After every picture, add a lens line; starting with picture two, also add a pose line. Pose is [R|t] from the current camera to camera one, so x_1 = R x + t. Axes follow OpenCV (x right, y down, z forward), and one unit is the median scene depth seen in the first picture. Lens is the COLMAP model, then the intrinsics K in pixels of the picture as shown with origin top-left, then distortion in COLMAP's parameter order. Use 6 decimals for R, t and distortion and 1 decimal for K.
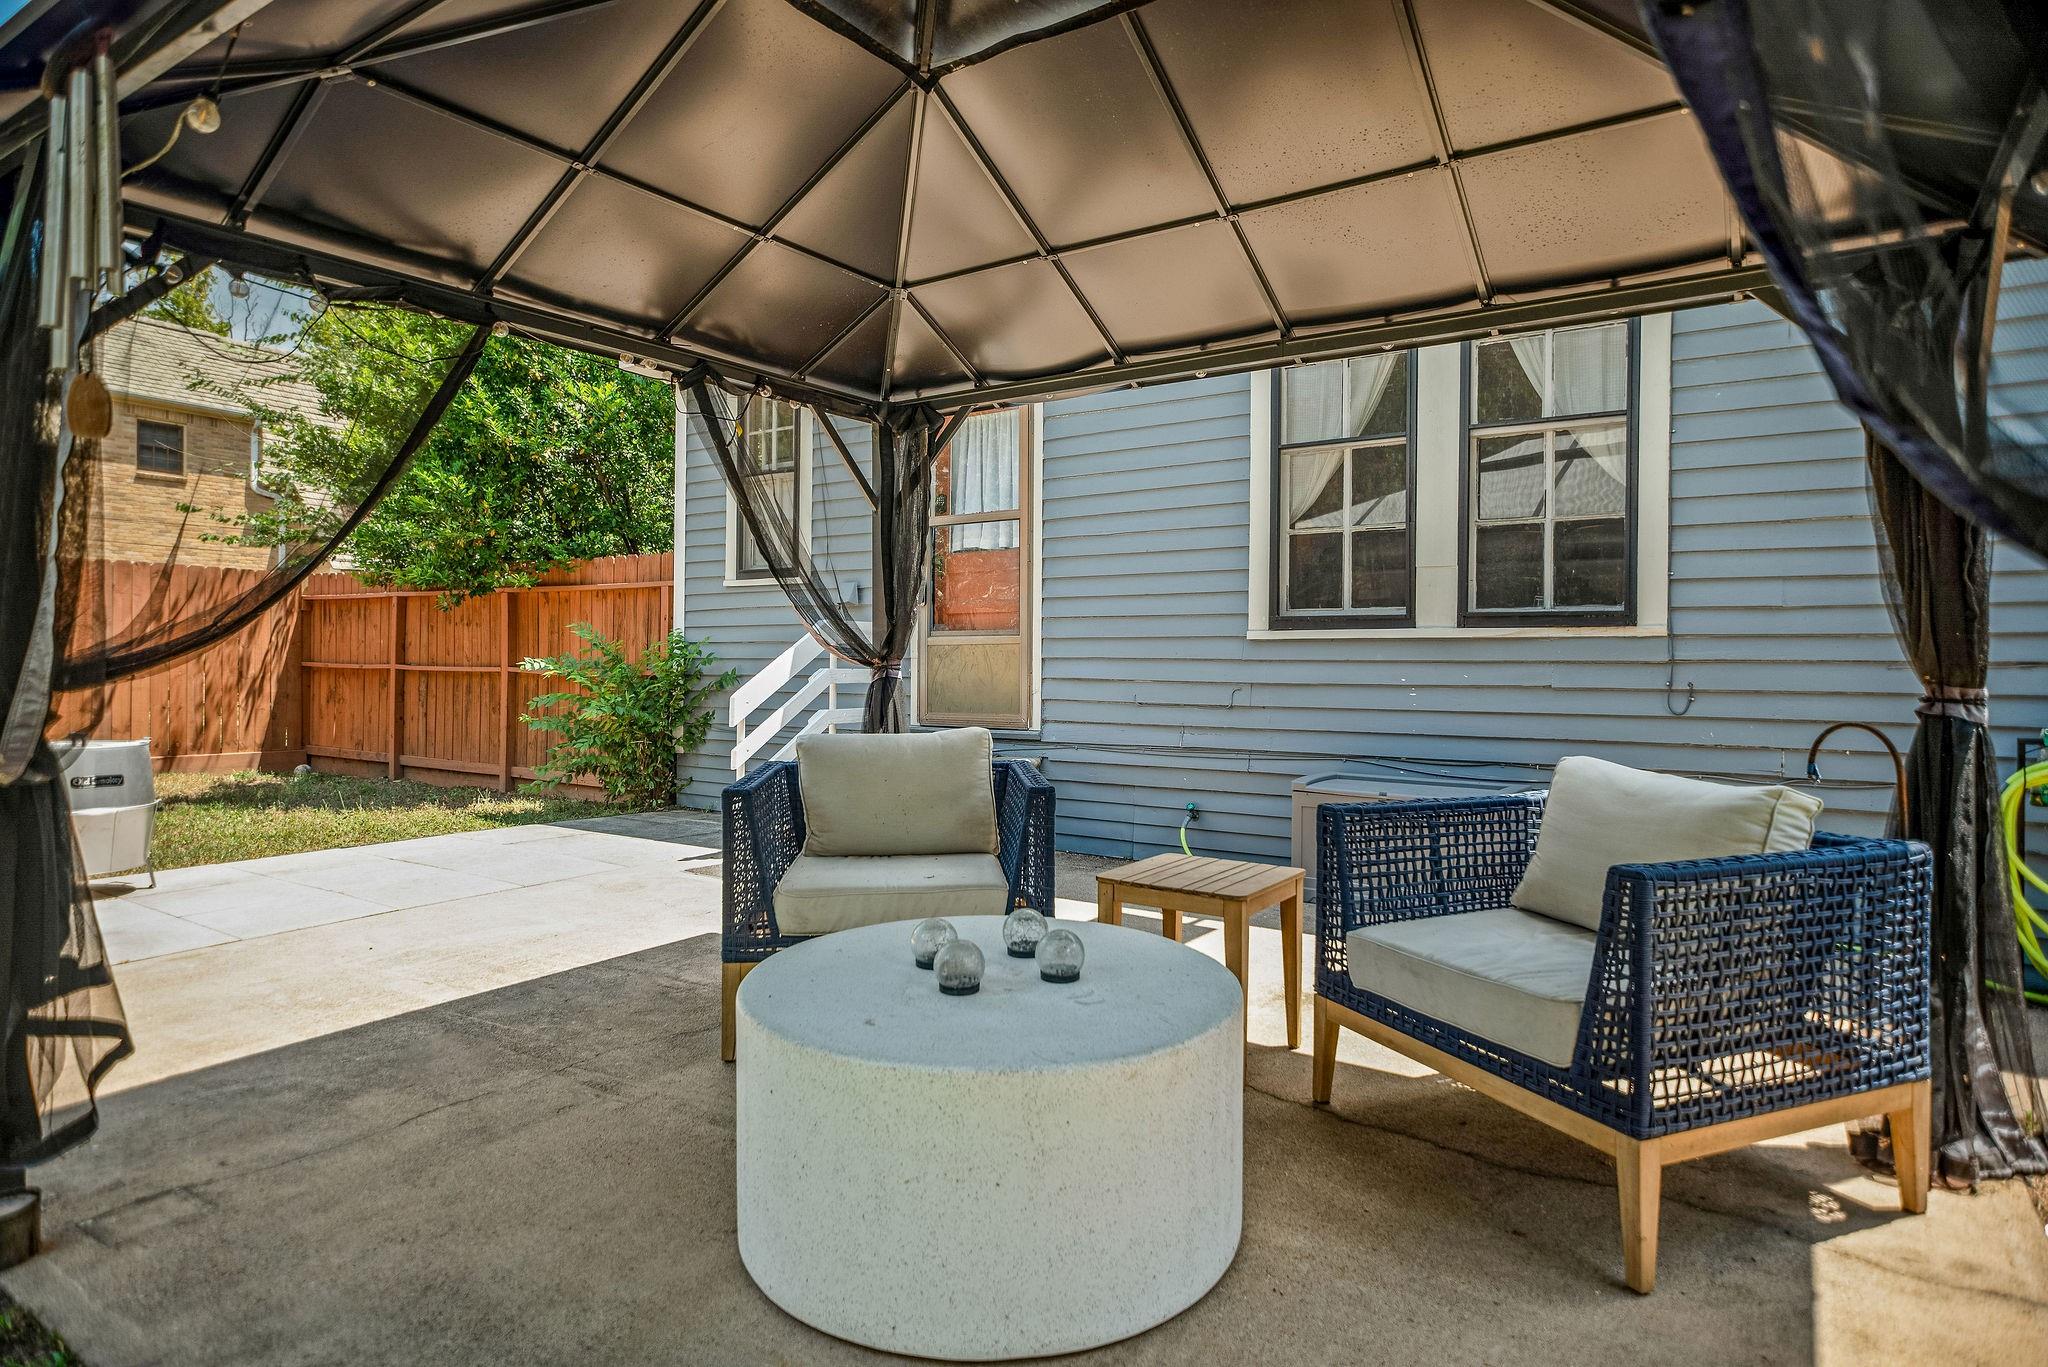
lens RADIAL K [[1150.5, 0, 1016.1], [0, 1150.5, 671.0], [0, 0, 1]] dist [0.007536, 0.001883]
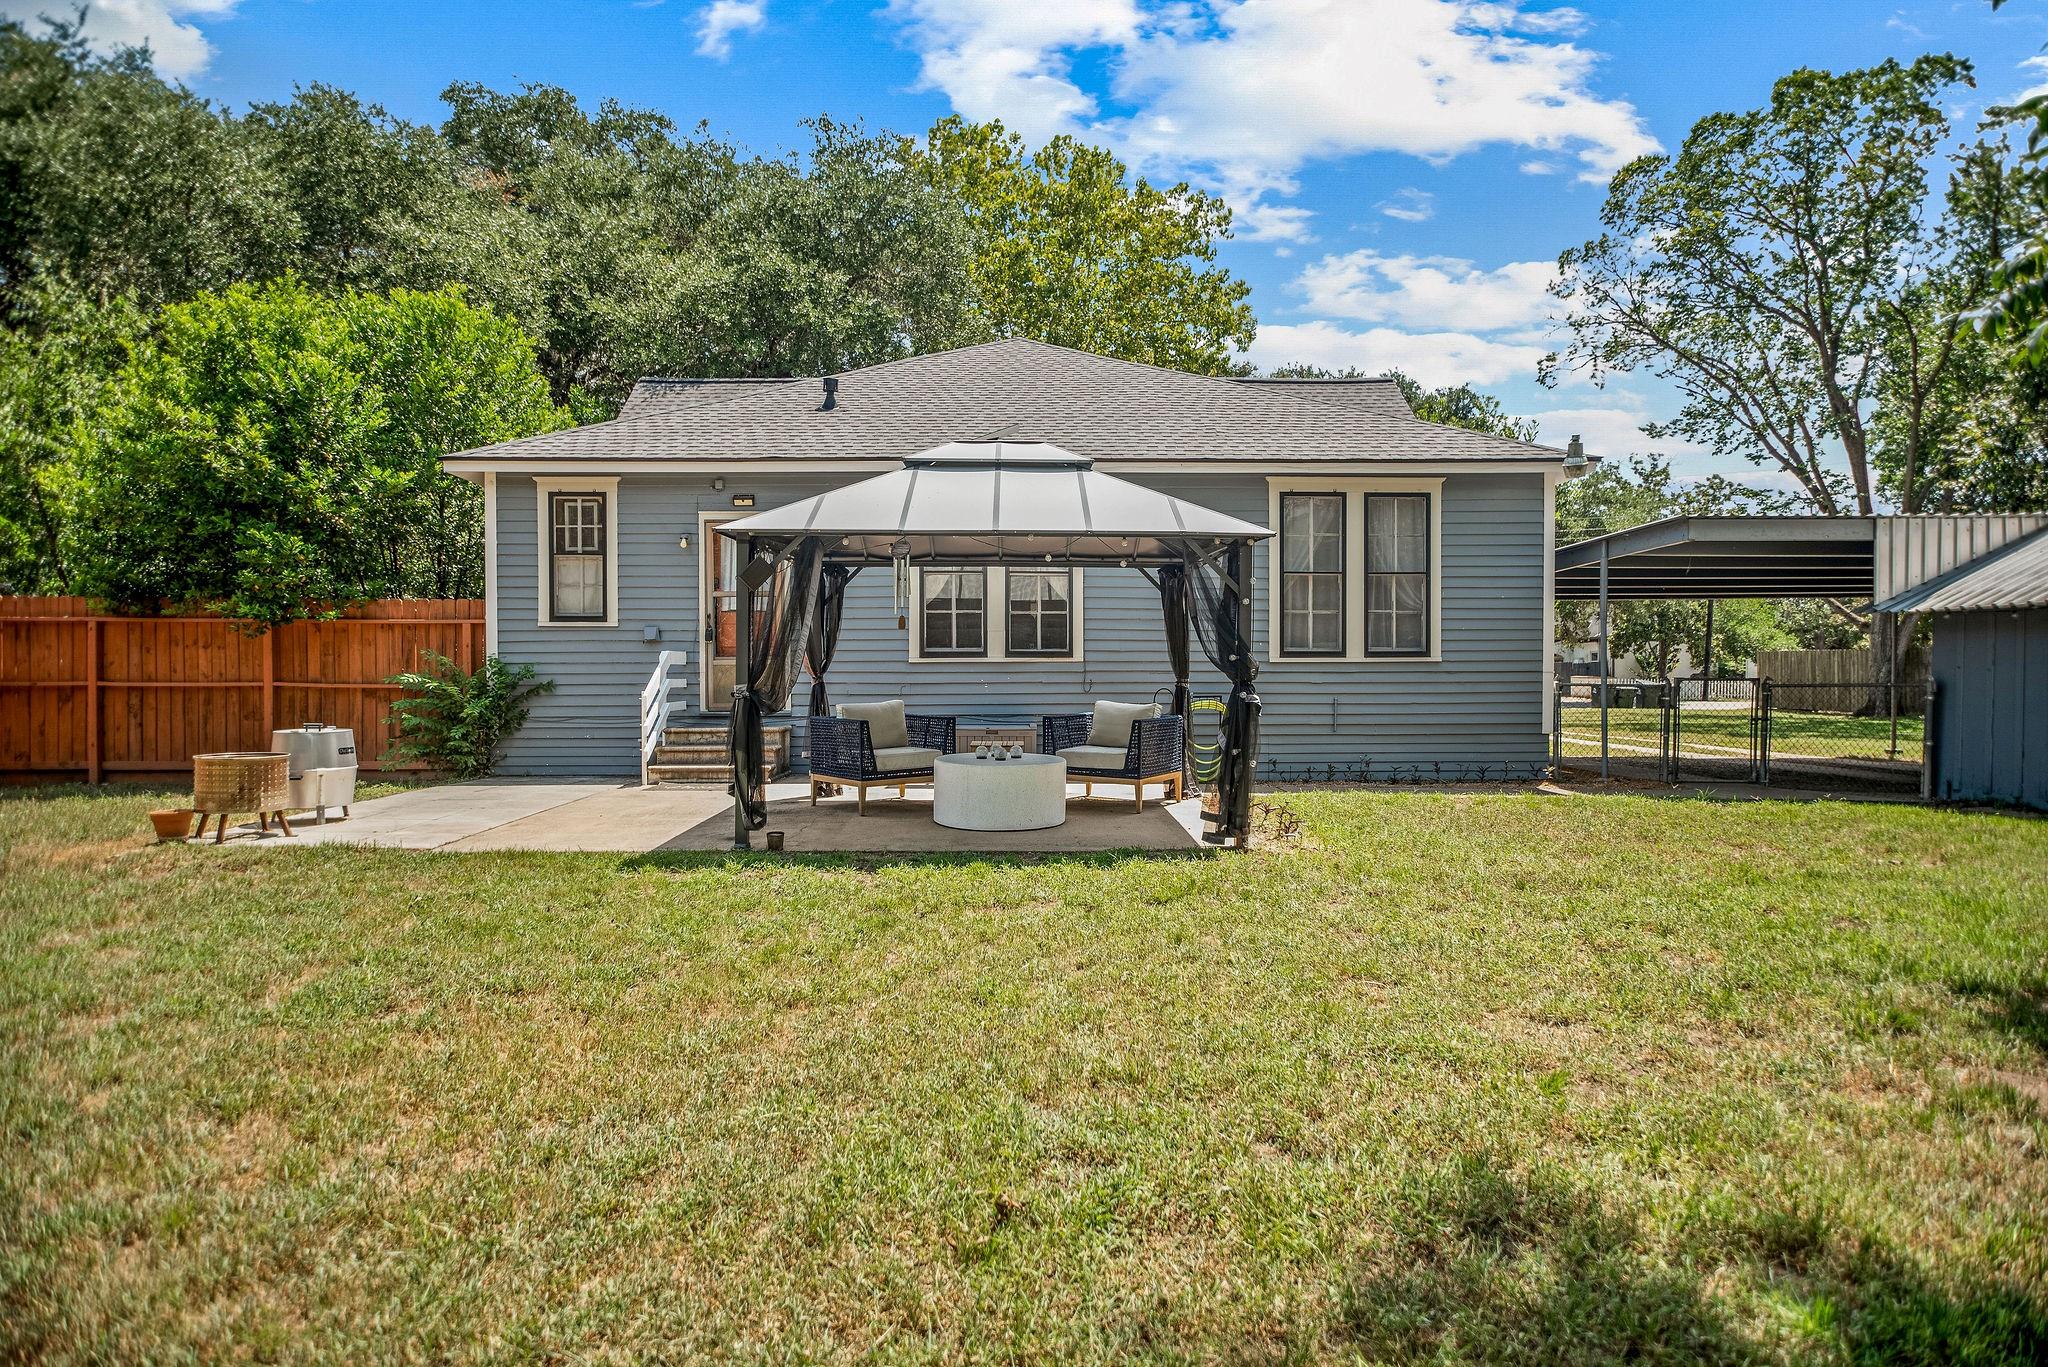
lens RADIAL K [[1150.5, 0, 1026.5], [0, 1150.5, 683.9], [0, 0, 1]] dist [0.007536, 0.001883]
pose [[0.825520, -0.016195, 0.564141, -0.802648], [0.012300, 0.999867, 0.010705, -0.007991], [-0.564239, -0.001898, 0.825609, -0.842984]]
